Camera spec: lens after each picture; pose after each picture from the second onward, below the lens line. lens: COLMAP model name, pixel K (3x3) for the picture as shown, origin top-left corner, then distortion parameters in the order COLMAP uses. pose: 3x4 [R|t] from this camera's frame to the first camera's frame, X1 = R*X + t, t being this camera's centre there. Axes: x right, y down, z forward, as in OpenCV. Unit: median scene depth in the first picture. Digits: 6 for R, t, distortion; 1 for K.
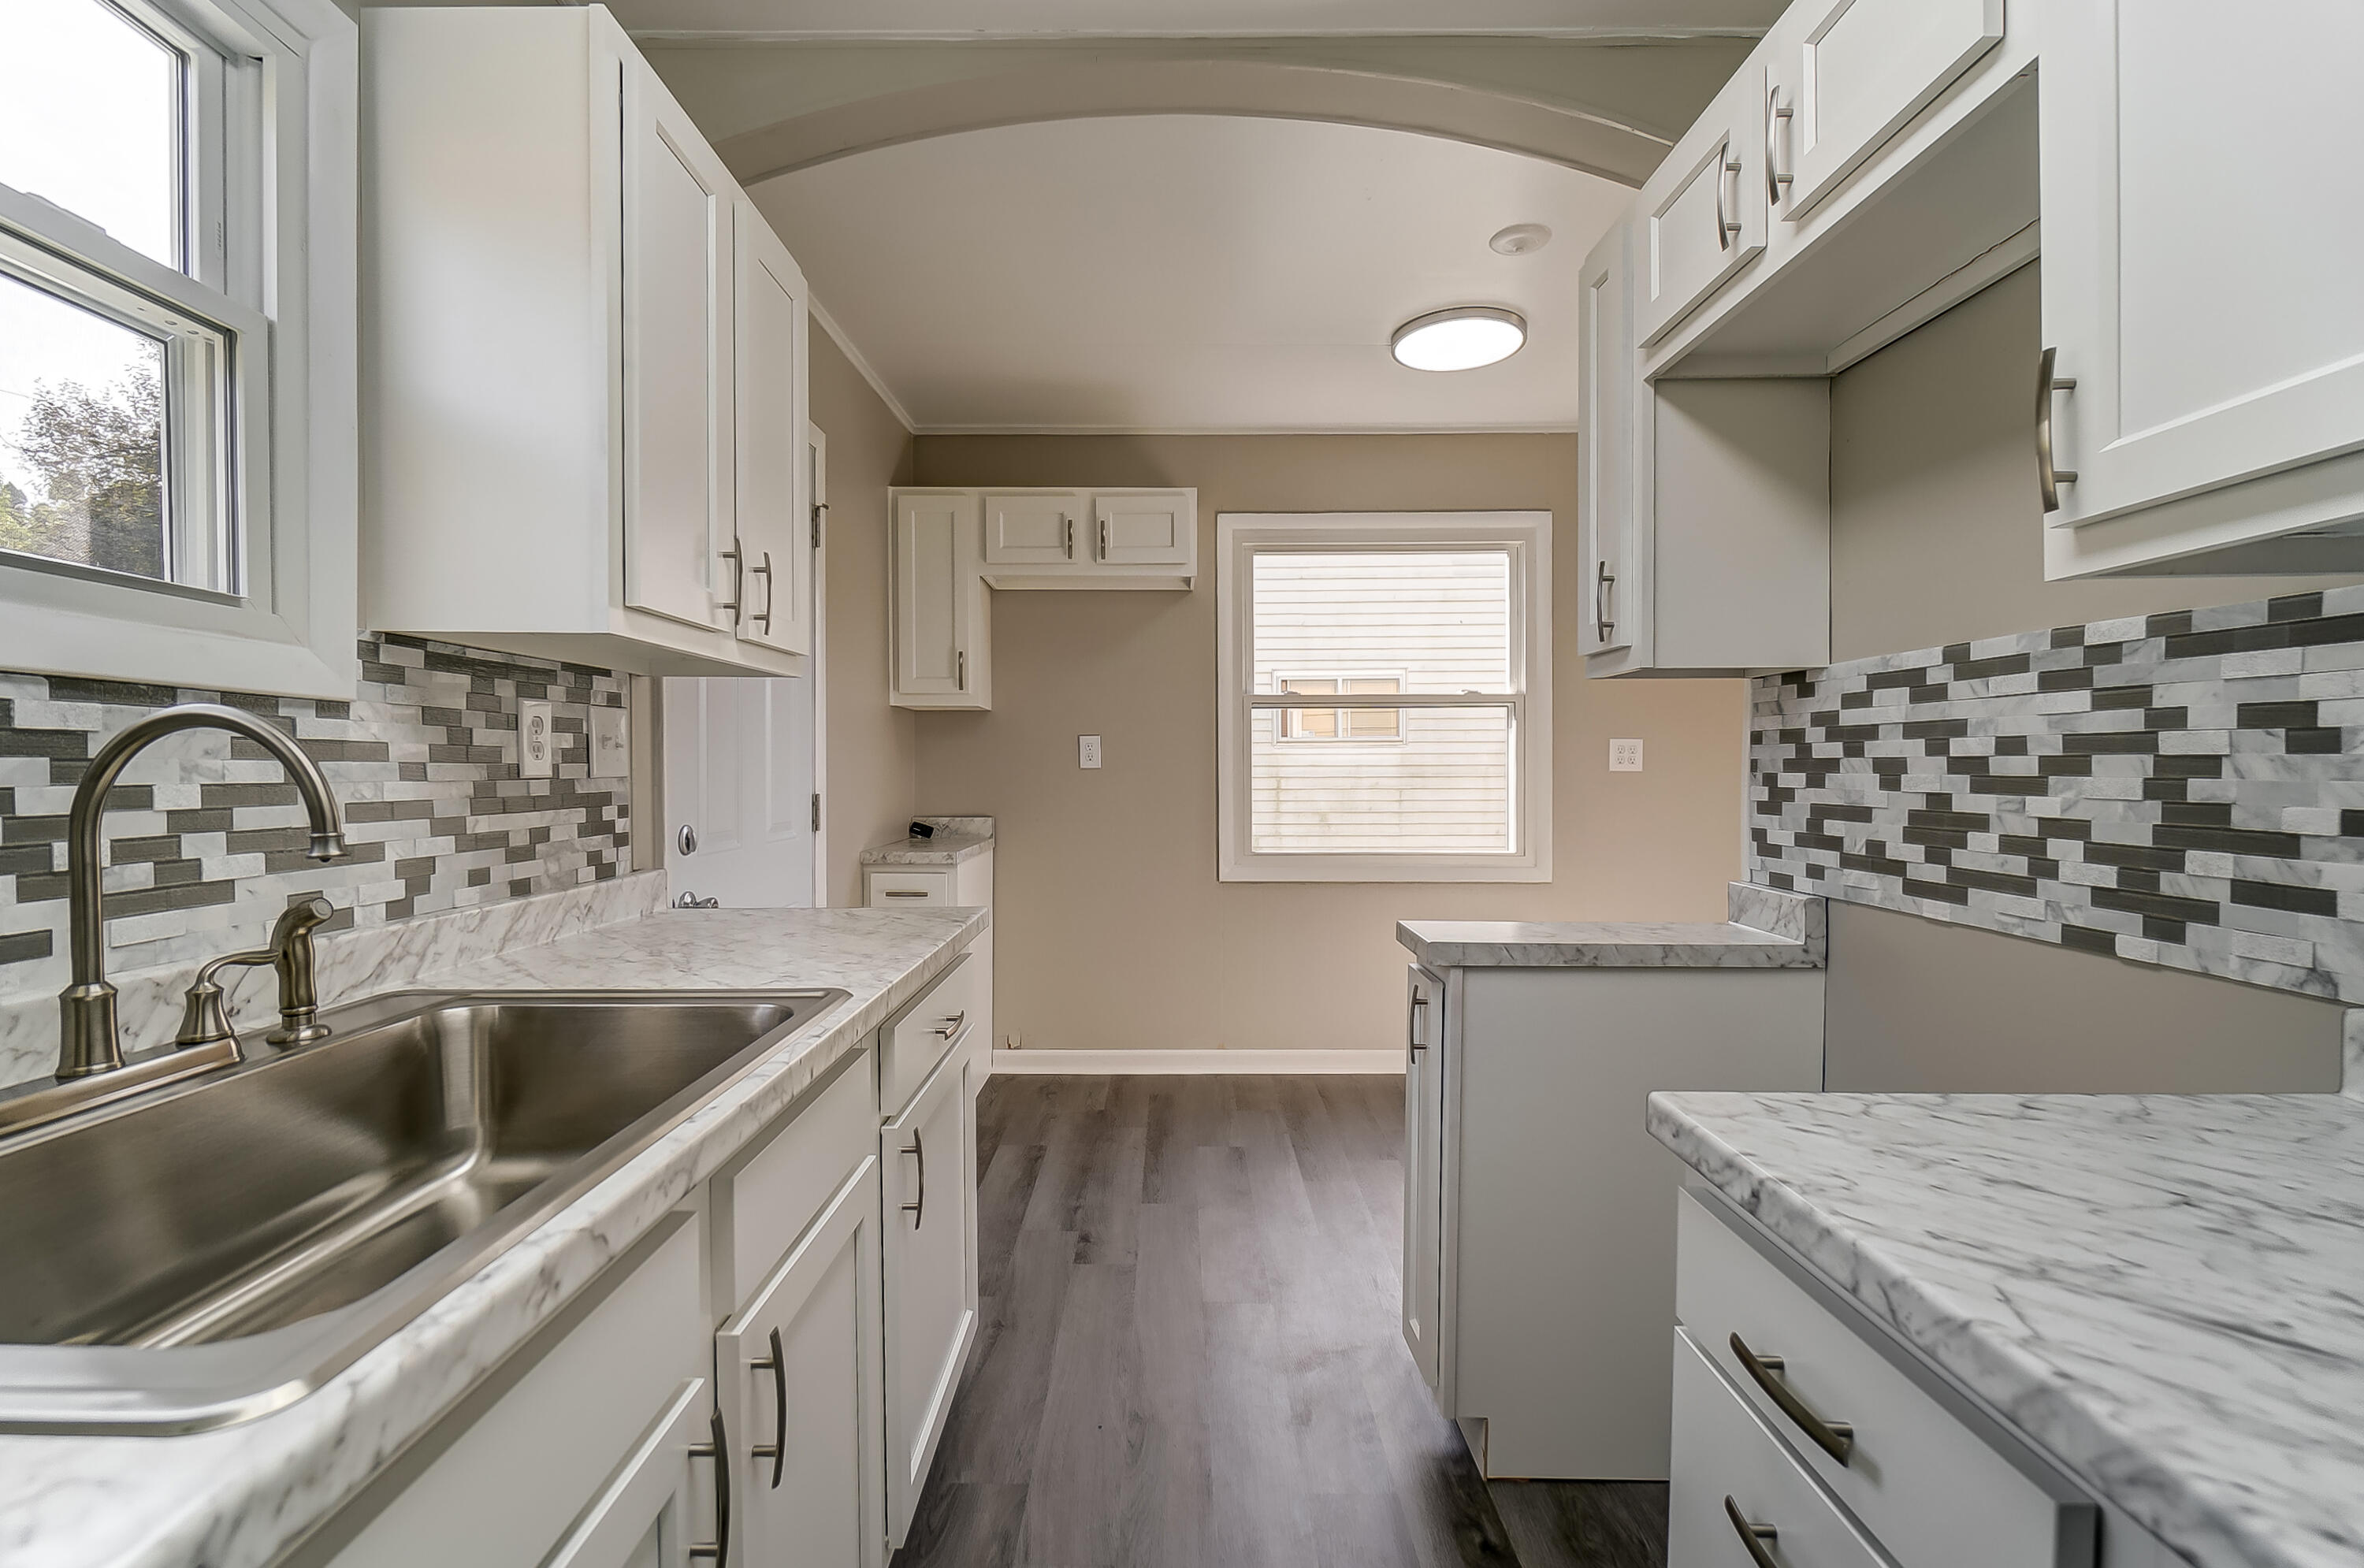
lens RADIAL K [[1045.0, 0, 1156.0], [0, 1045.0, 775.5], [0, 0, 1]] dist [-0.057612, 0.016094]
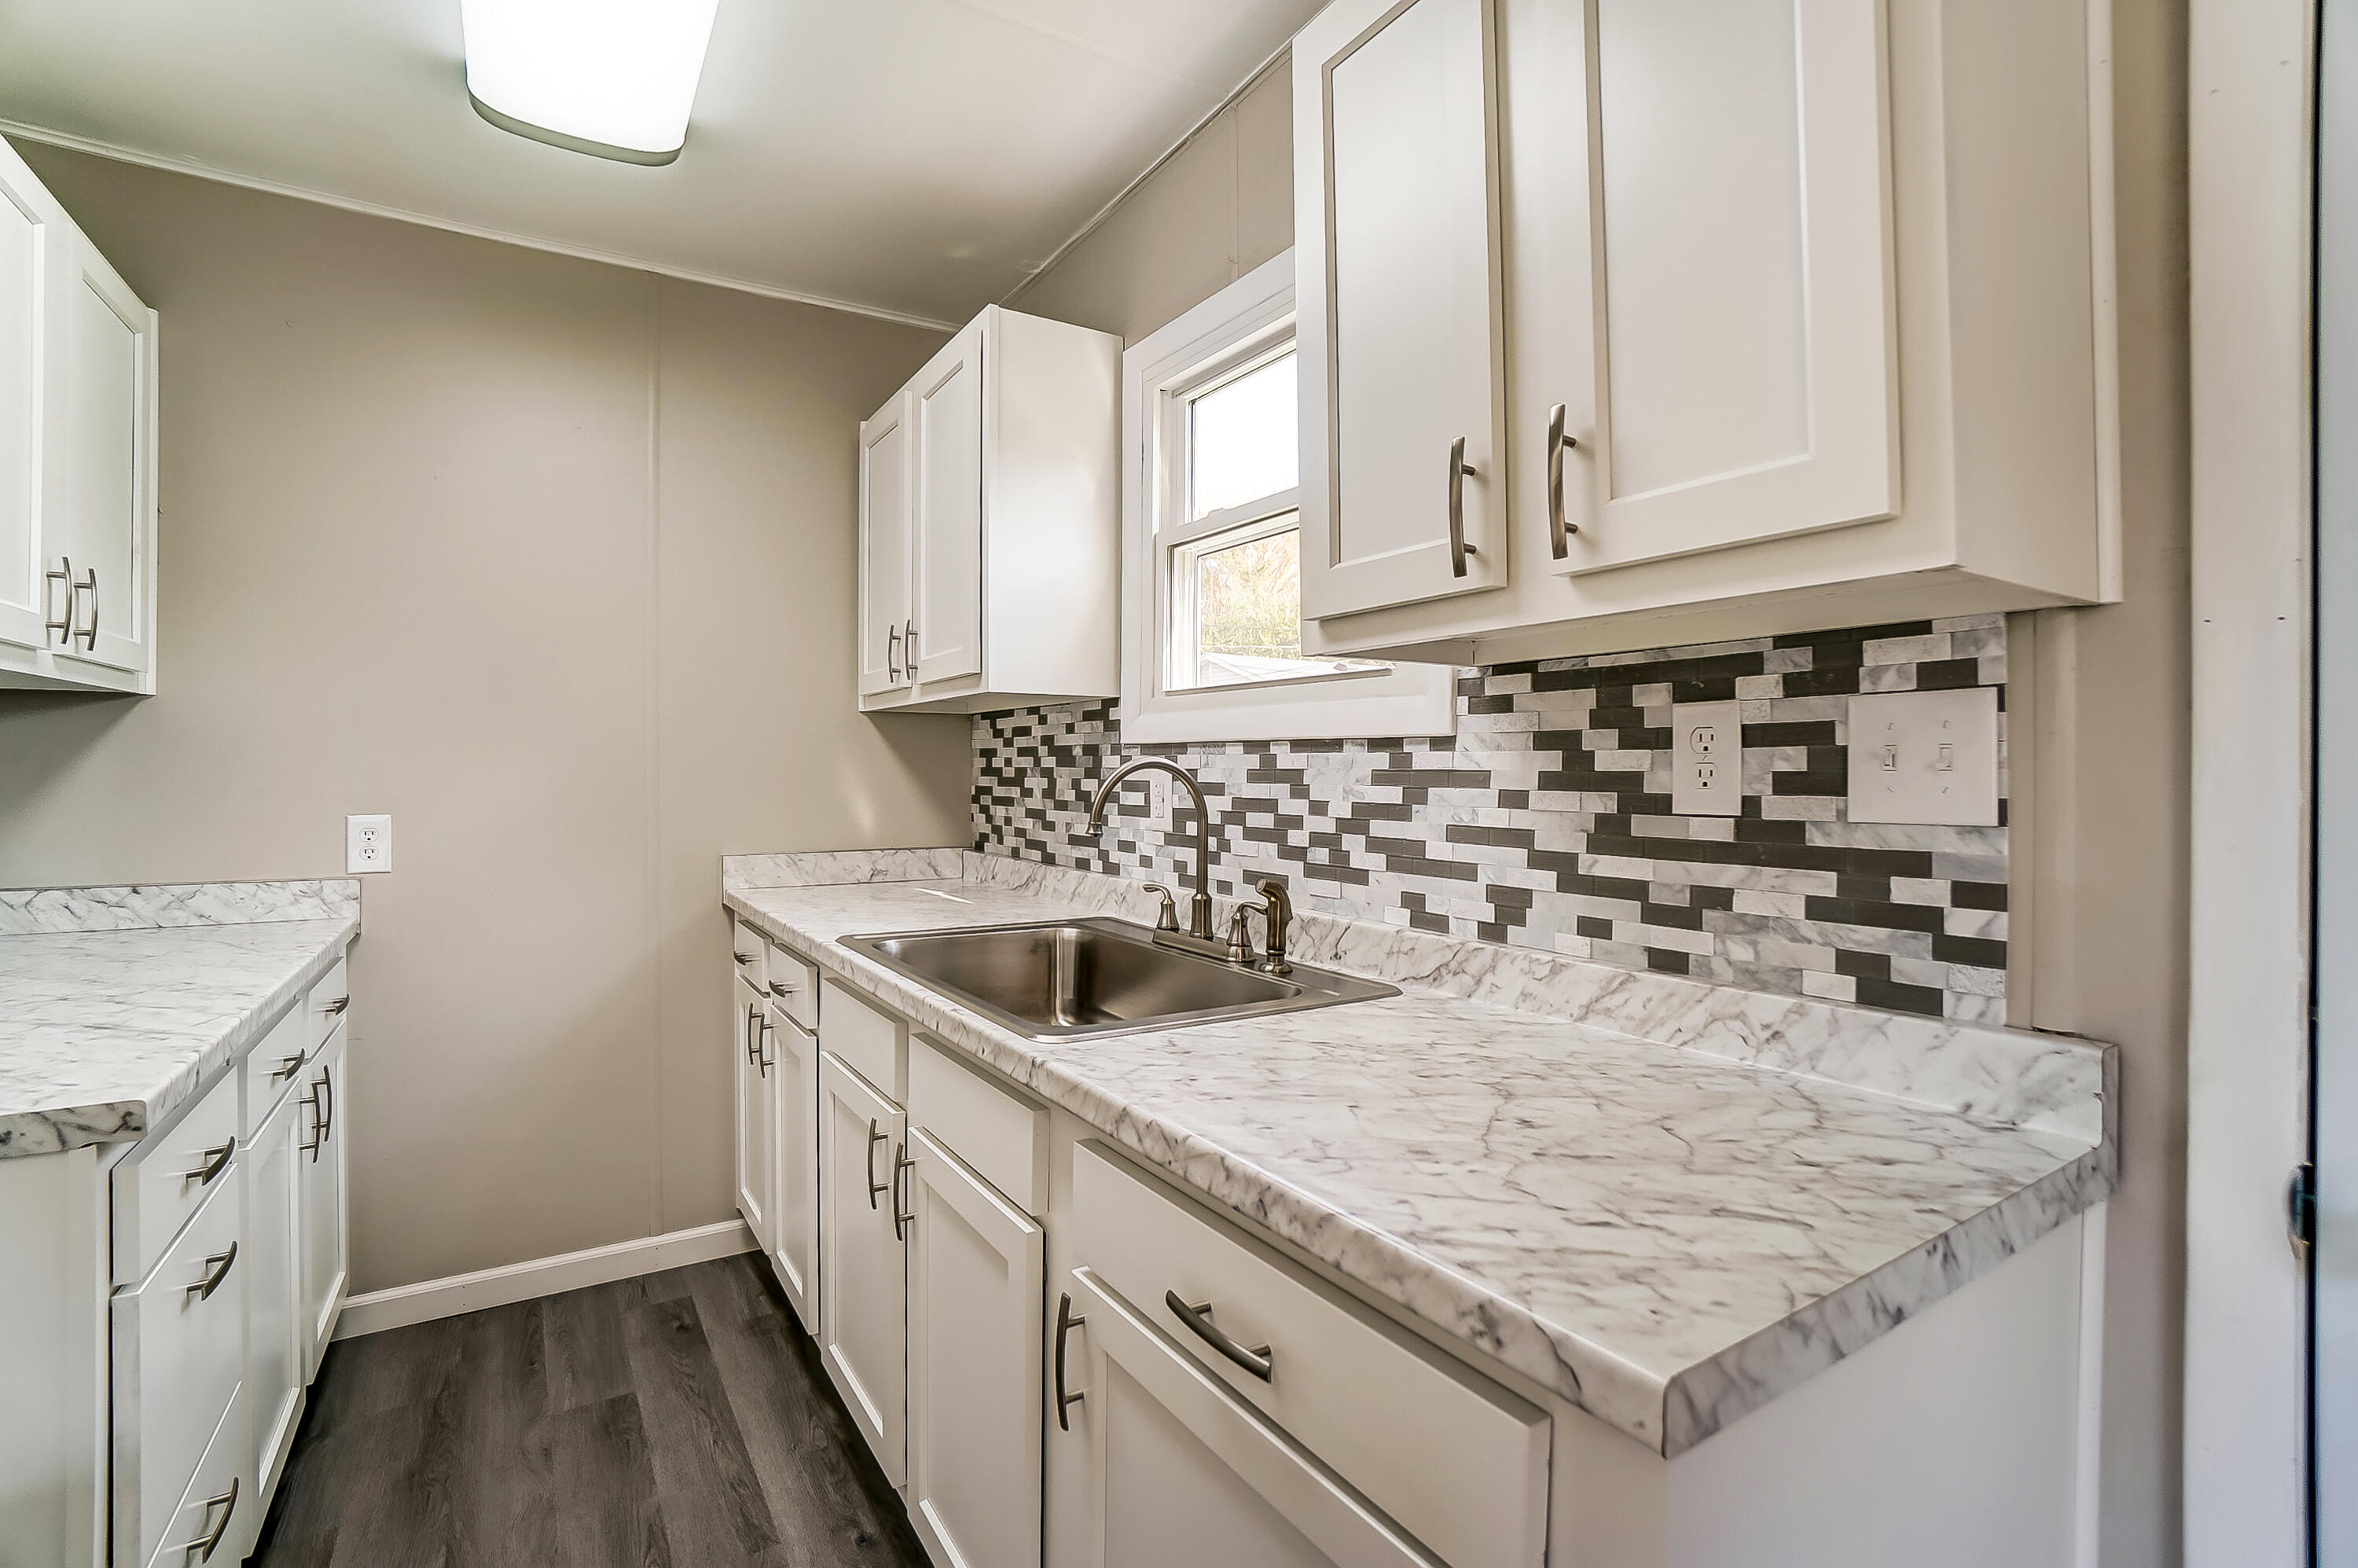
lens RADIAL K [[1042.3, 0, 1153.1], [0, 1042.3, 775.5], [0, 0, 1]] dist [-0.057612, 0.016094]
pose [[-0.838114, -0.002949, -0.545487, 0.109657], [-0.009880, 0.999903, 0.009775, -0.032508], [0.545405, 0.013582, -0.838063, 1.618191]]
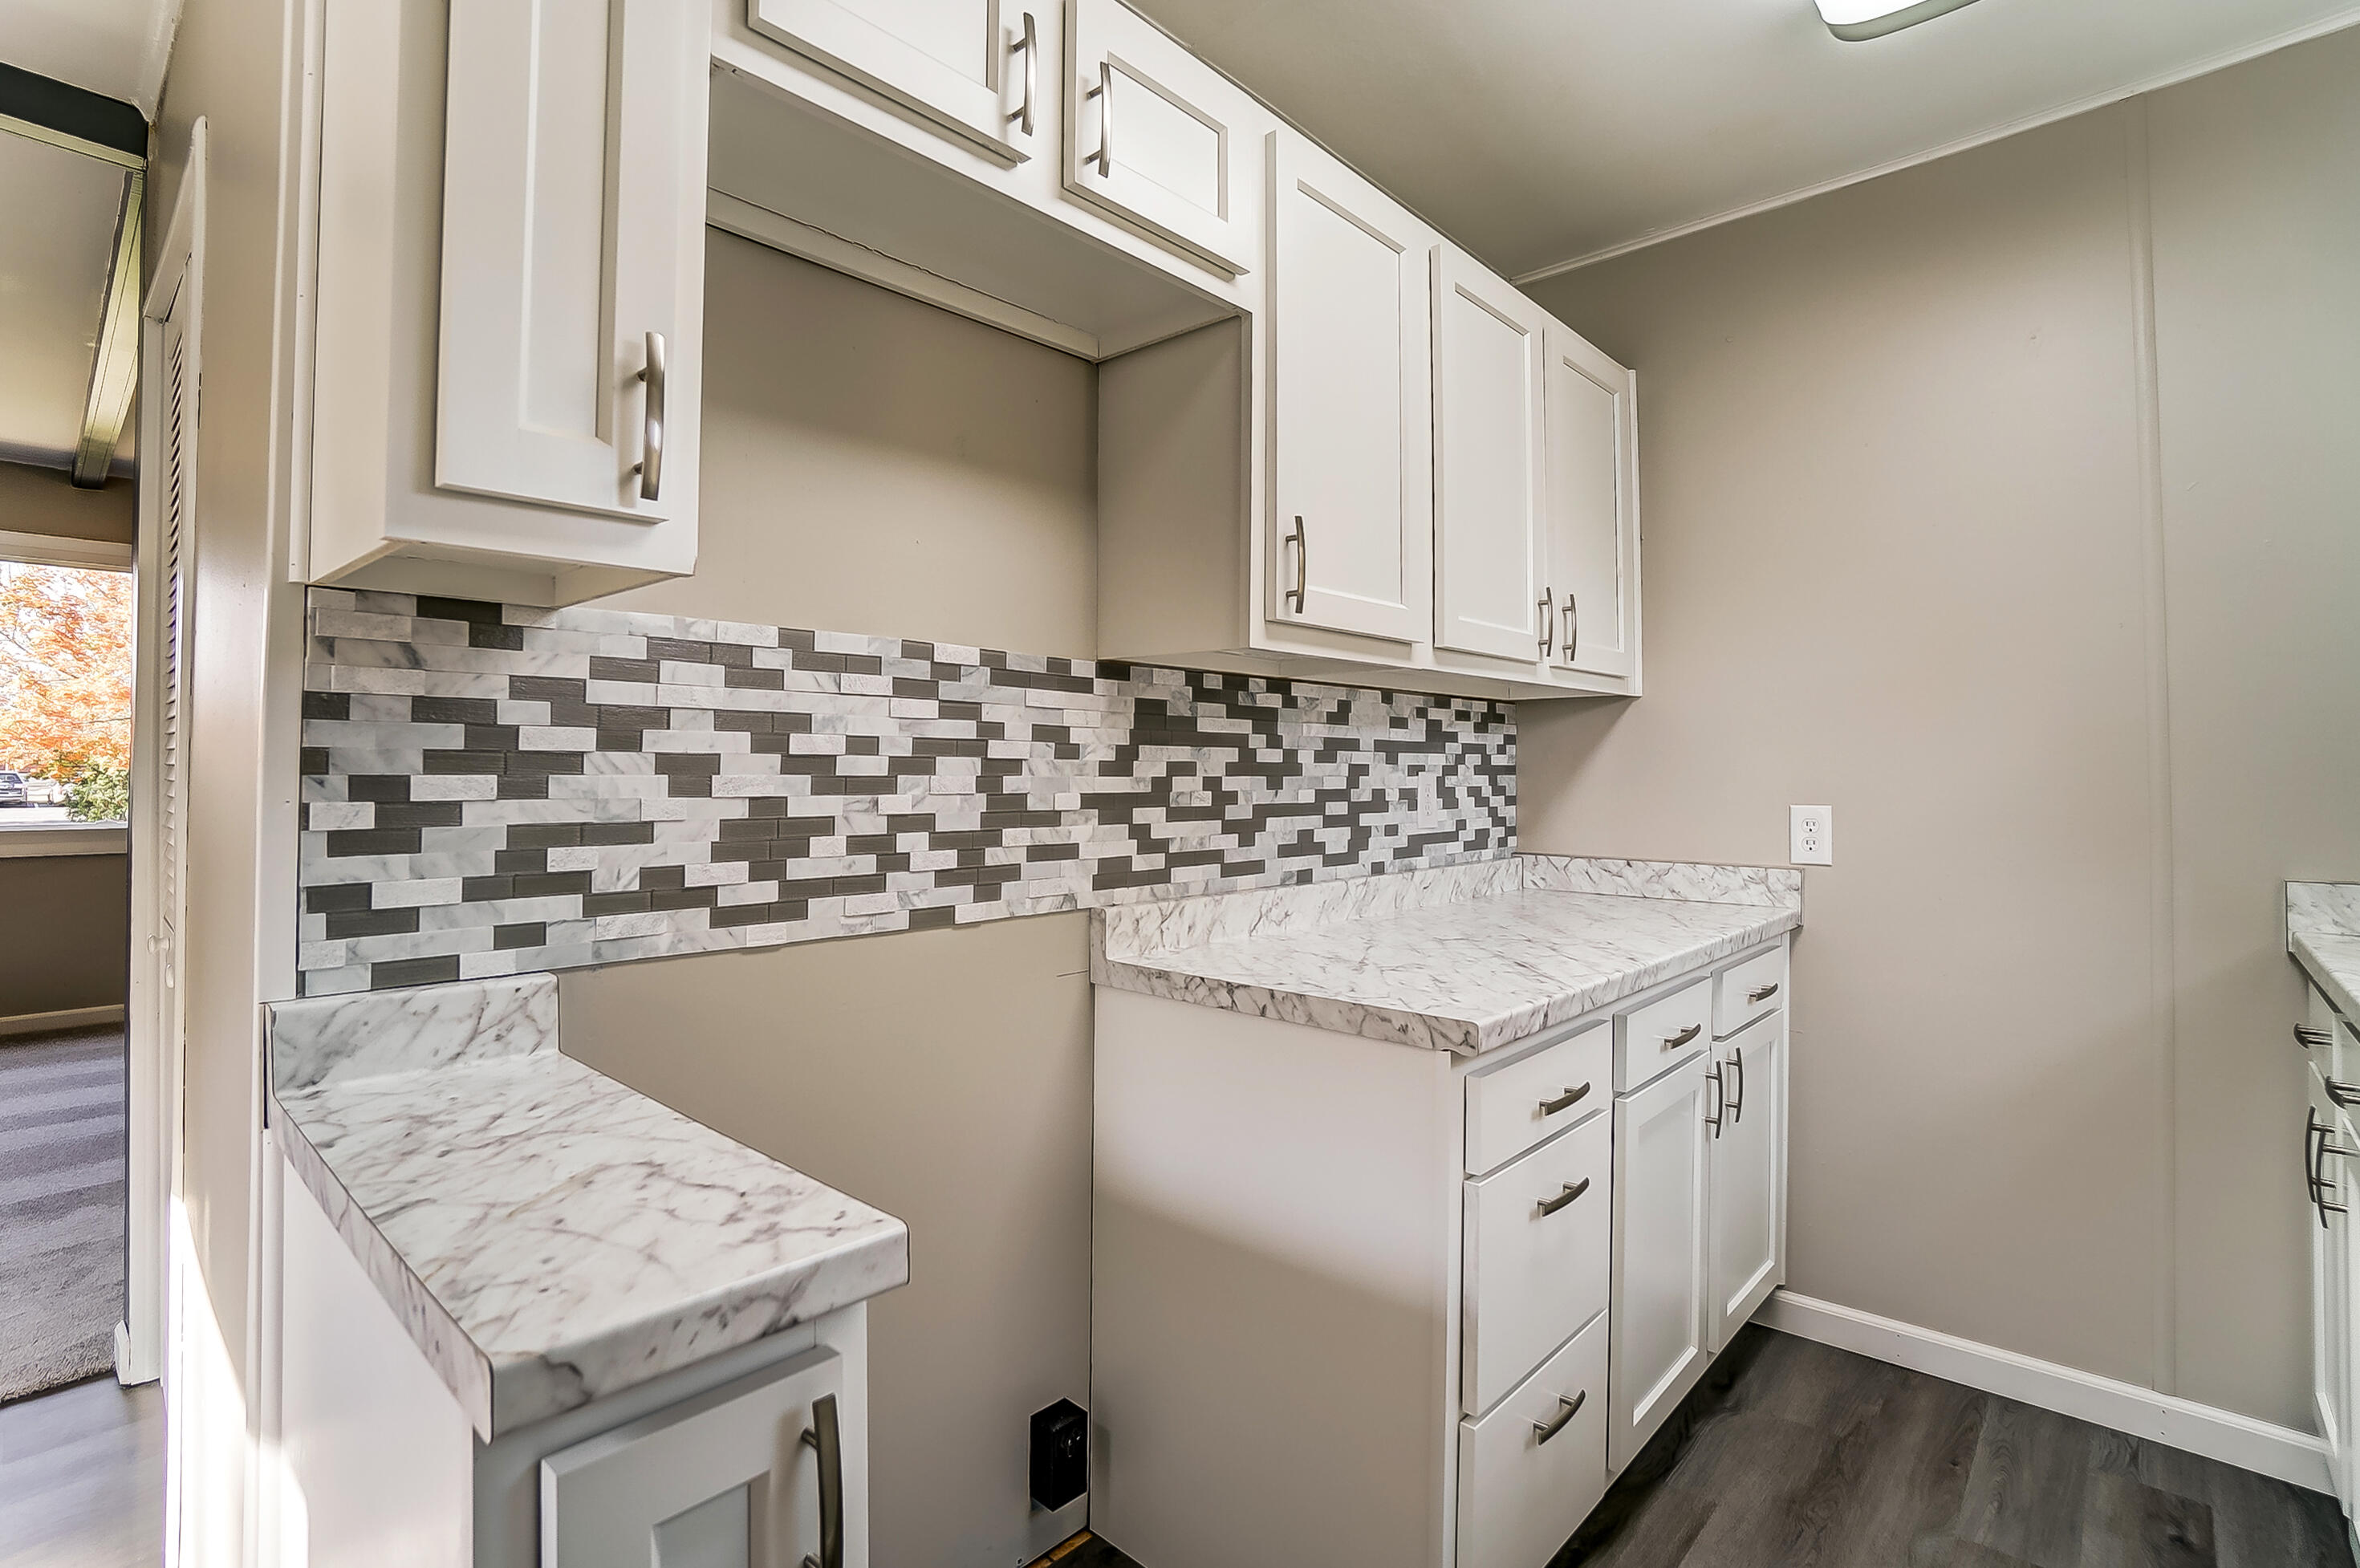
lens RADIAL K [[1101.3, 0, 1179.2], [0, 1101.3, 750.3], [0, 0, 1]] dist [-0.061220, 0.018973]
pose [[-0.747809, 0.010437, 0.663832, -0.099997], [0.003029, 0.999920, -0.012308, -0.009720], [-0.663907, -0.007193, -0.747781, 1.500265]]
